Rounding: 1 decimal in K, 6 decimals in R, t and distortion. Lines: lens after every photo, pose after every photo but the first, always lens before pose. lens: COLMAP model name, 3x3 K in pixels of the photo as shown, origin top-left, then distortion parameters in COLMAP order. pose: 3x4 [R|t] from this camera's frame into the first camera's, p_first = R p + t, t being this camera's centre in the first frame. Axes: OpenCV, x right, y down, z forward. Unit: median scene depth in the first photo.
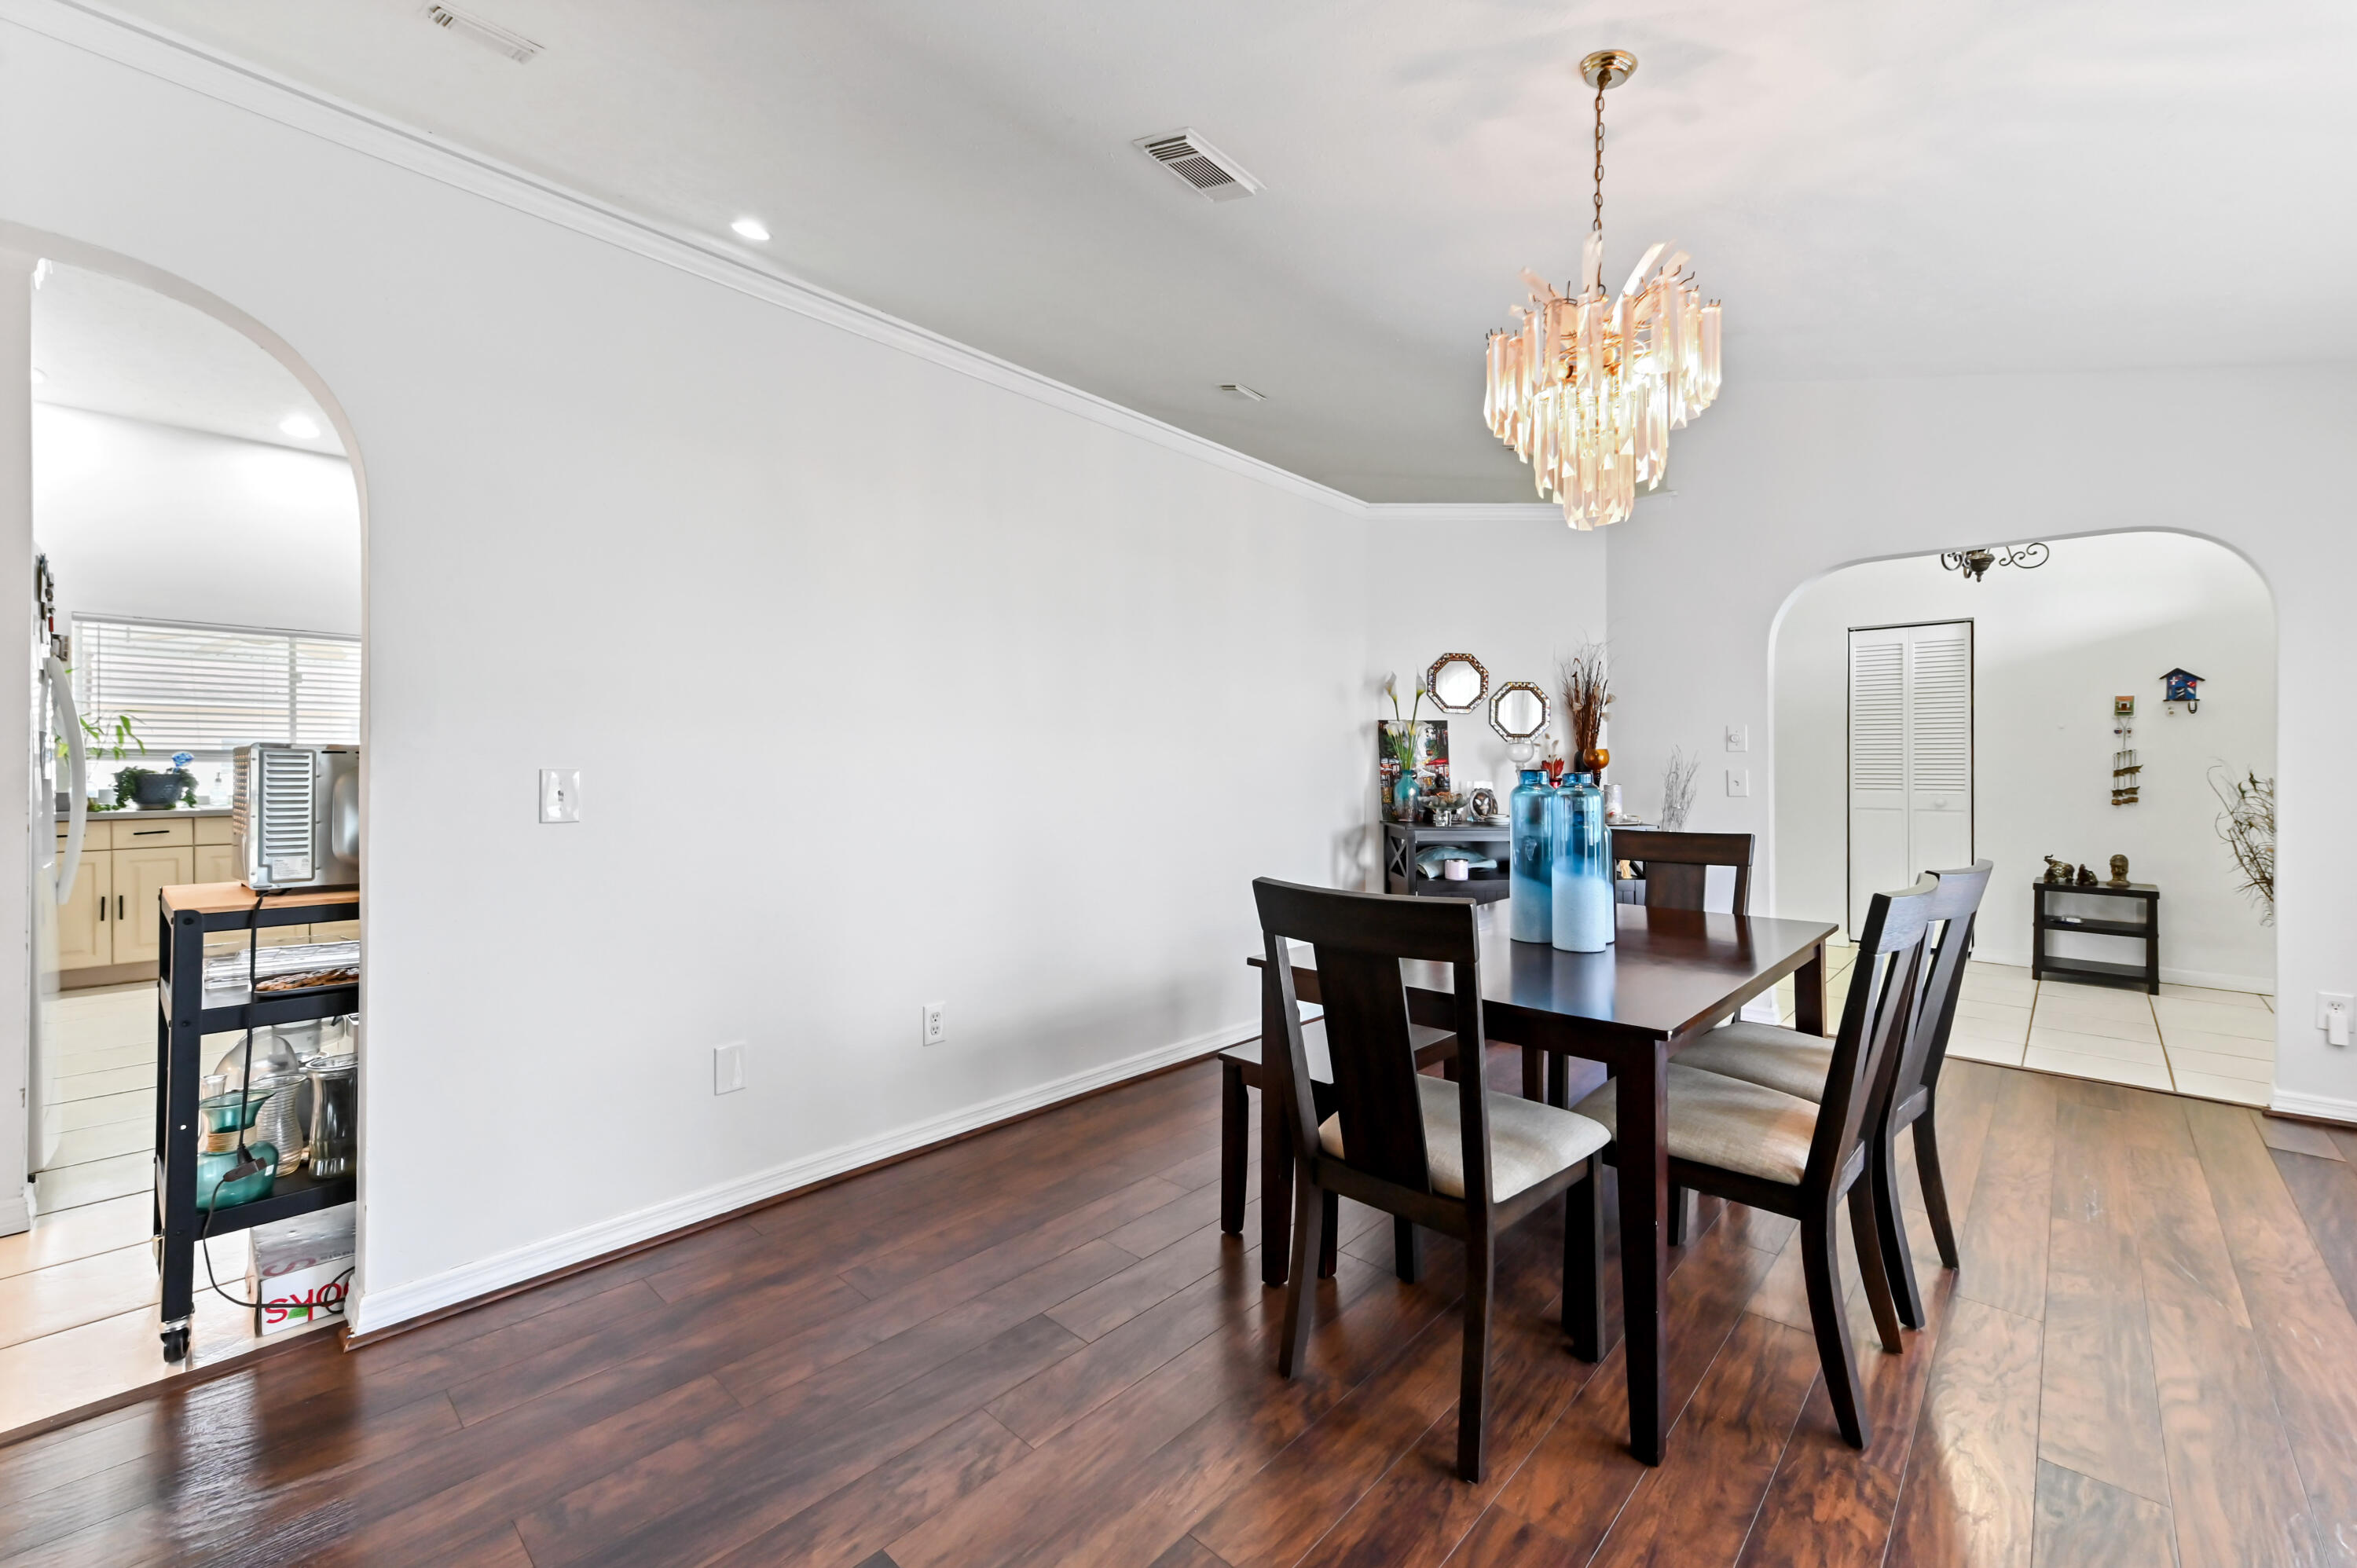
lens RADIAL K [[937.7, 0, 1193.9], [0, 937.7, 767.3], [0, 0, 1]] dist [0.015675, -0.000287]
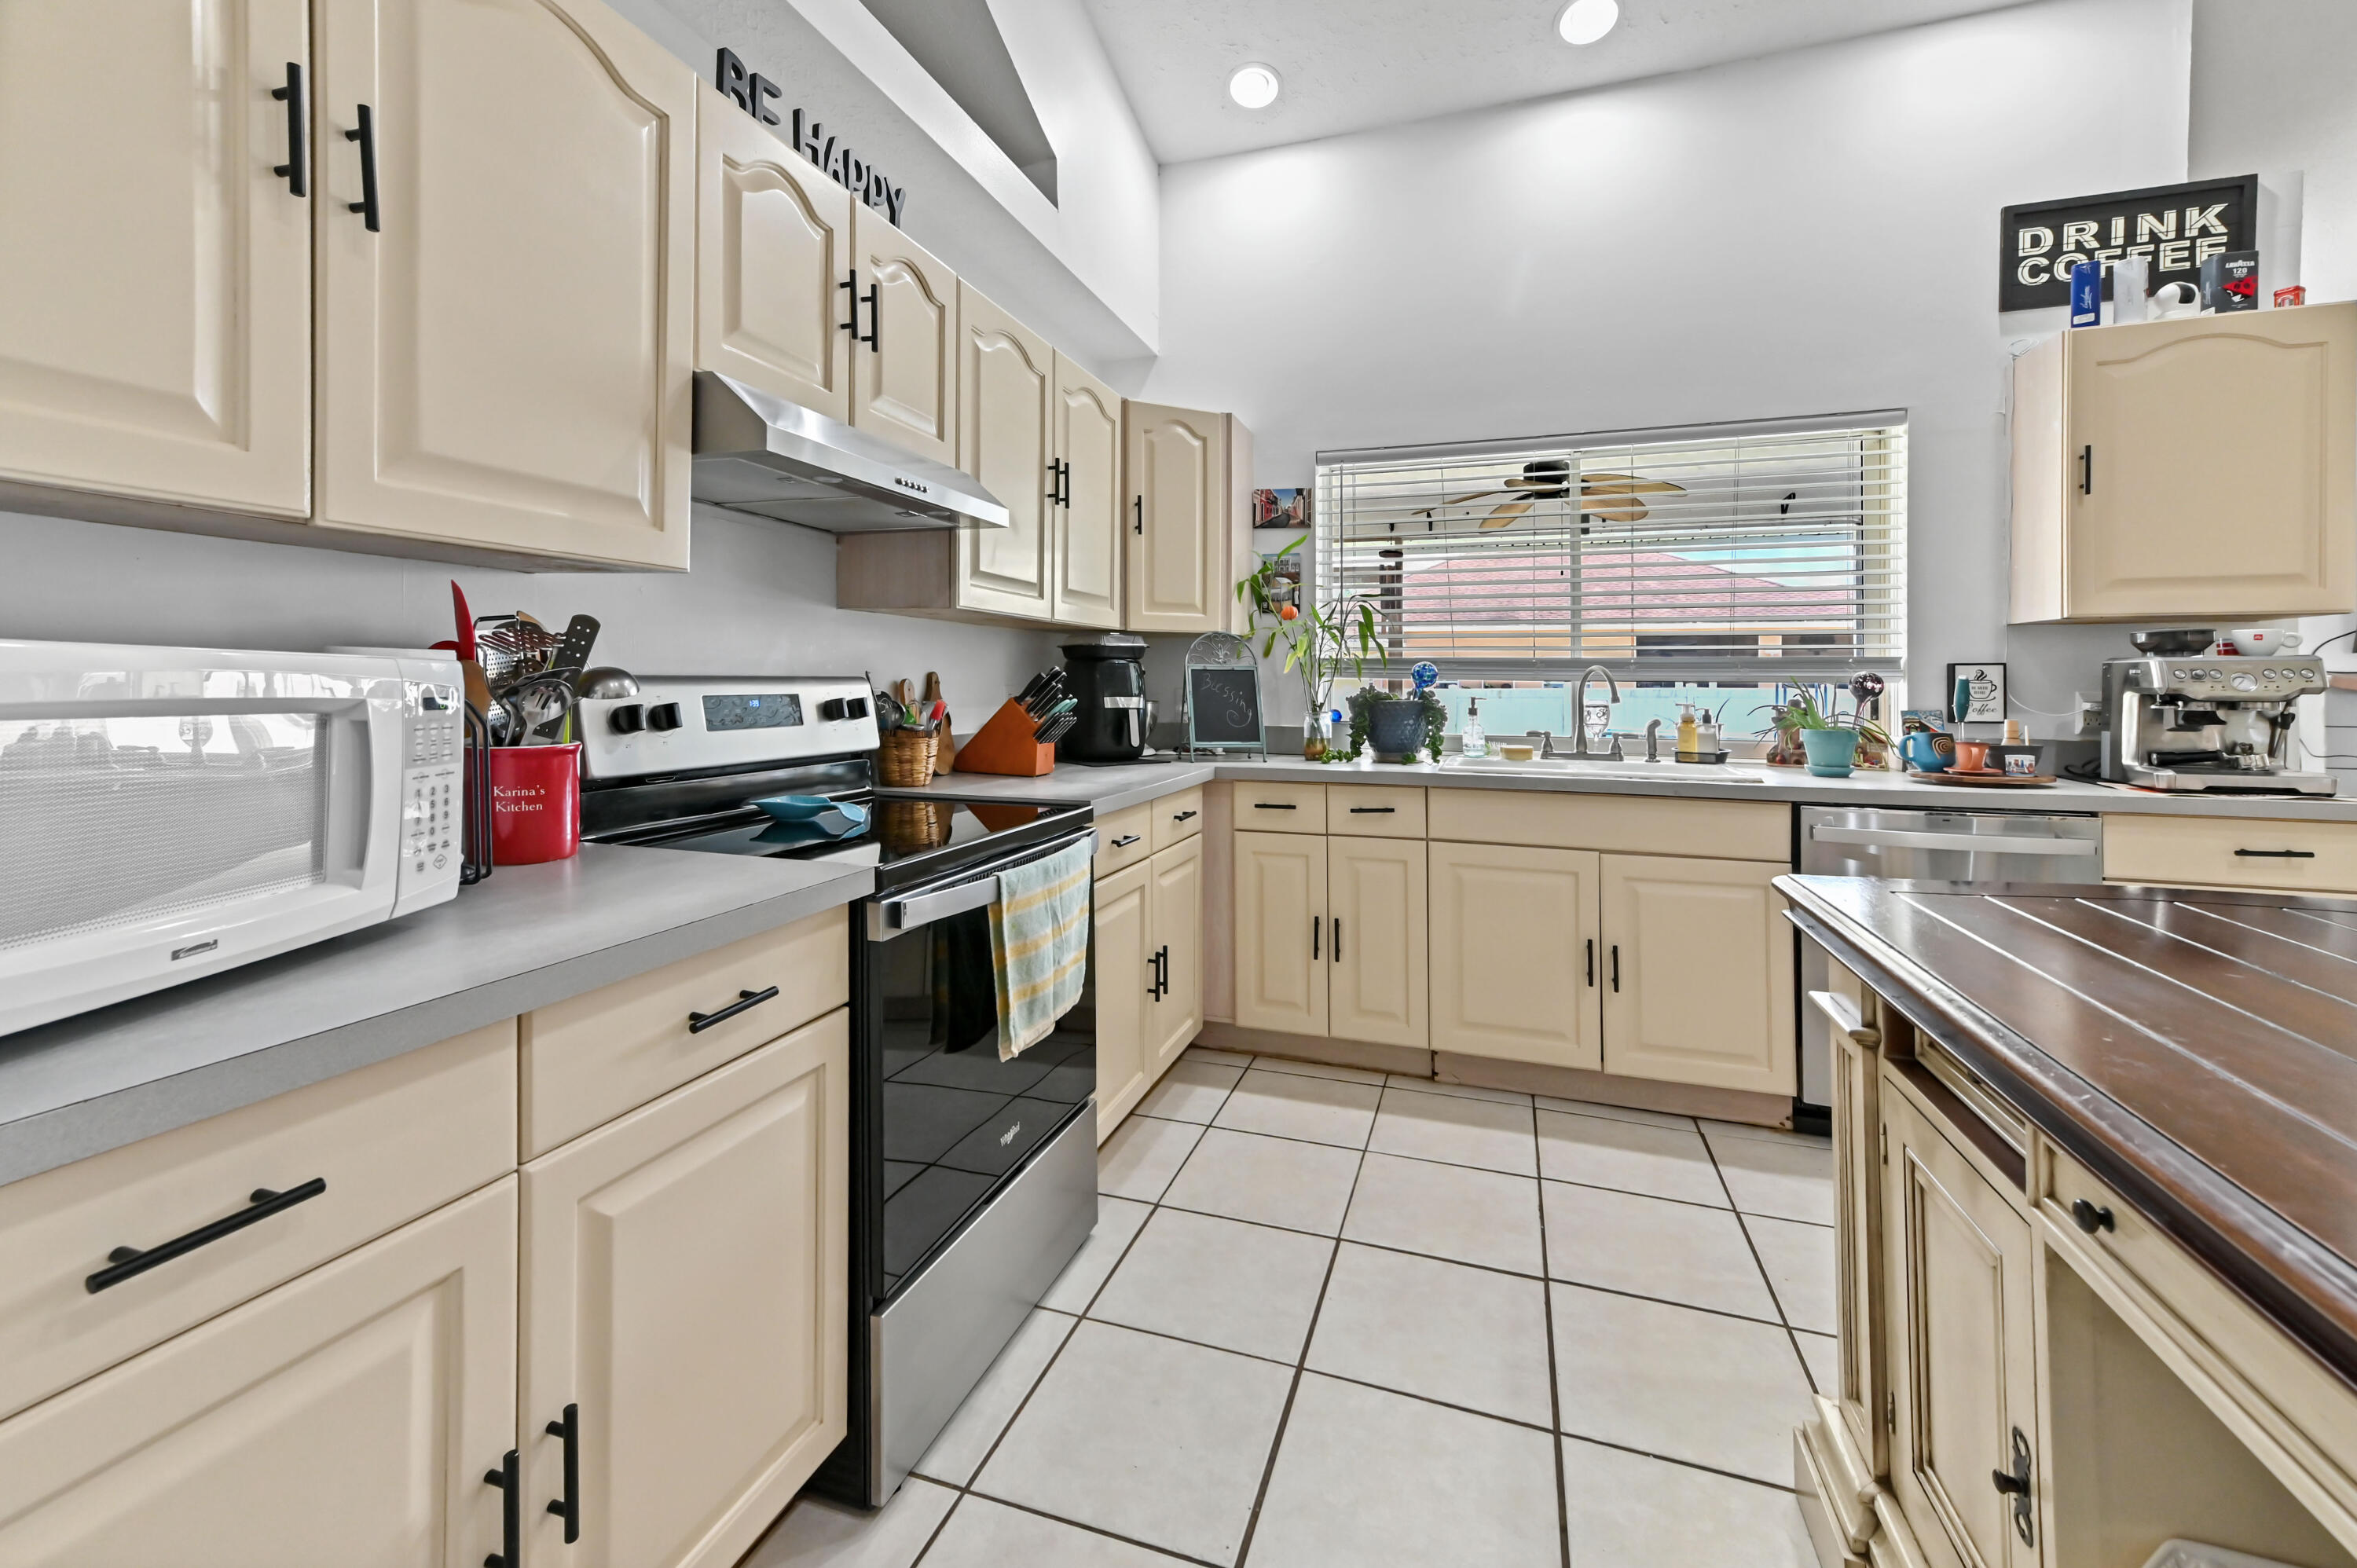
lens RADIAL K [[937.7, 0, 1182.4], [0, 937.7, 674.8], [0, 0, 1]] dist [0.015675, -0.000287]
pose [[0.407559, -0.011169, -0.913110, -0.619965], [-0.010642, 0.999799, -0.016979, 0.002311], [0.913117, 0.016638, 0.407359, 0.651883]]
